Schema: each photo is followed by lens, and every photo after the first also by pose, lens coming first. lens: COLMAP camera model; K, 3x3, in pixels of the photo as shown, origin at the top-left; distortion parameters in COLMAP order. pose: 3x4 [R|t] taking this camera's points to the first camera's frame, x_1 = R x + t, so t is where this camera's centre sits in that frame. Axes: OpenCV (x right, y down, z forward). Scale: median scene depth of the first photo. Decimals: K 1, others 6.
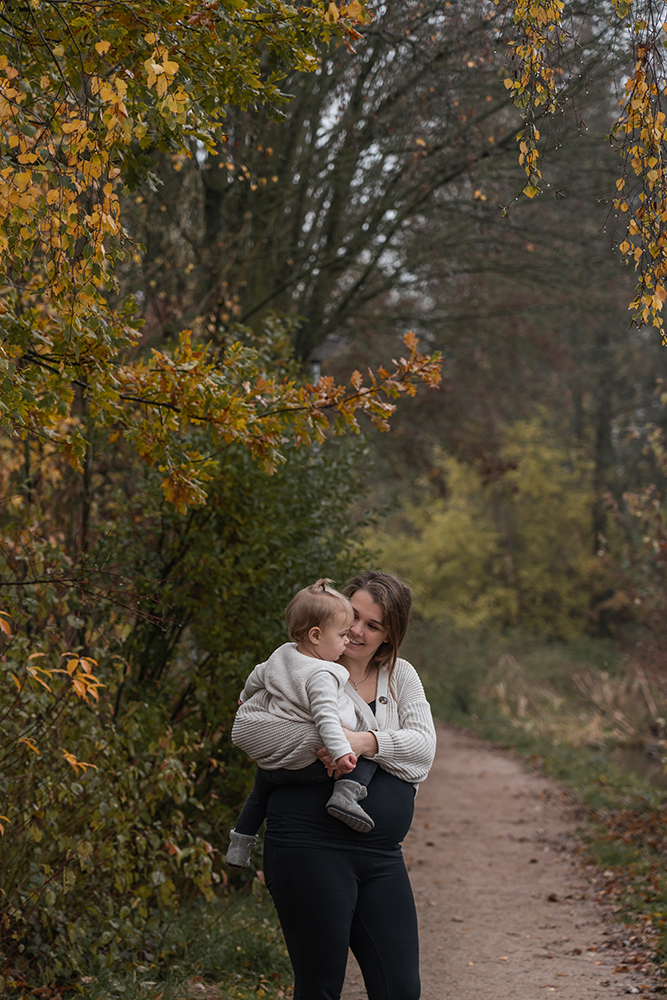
lens RADIAL K [[3114.6, 0, 333.5], [0, 3114.6, 500.0], [0, 0, 1]] dist [0.039345, 0.080808]
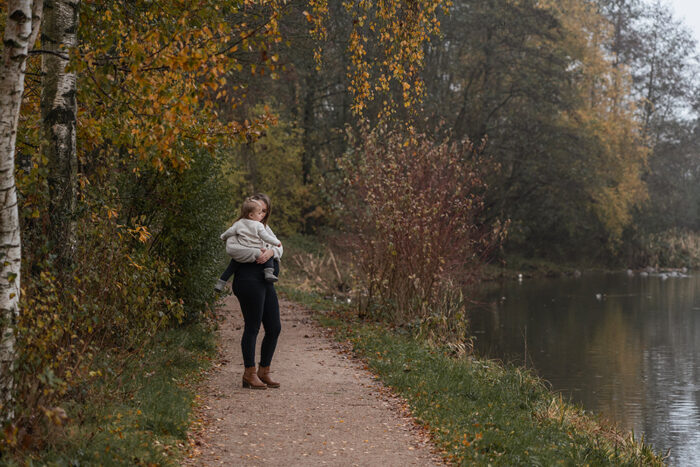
lens RADIAL K [[2180.3, 0, 350.0], [0, 2180.3, 233.5], [0, 0, 1]] dist [0.039345, 0.080808]
pose [[0.993884, 0.000432, 0.110430, -0.023611], [-0.004931, 0.999169, 0.040468, -0.004198], [-0.110321, -0.040765, 0.993060, -0.187272]]
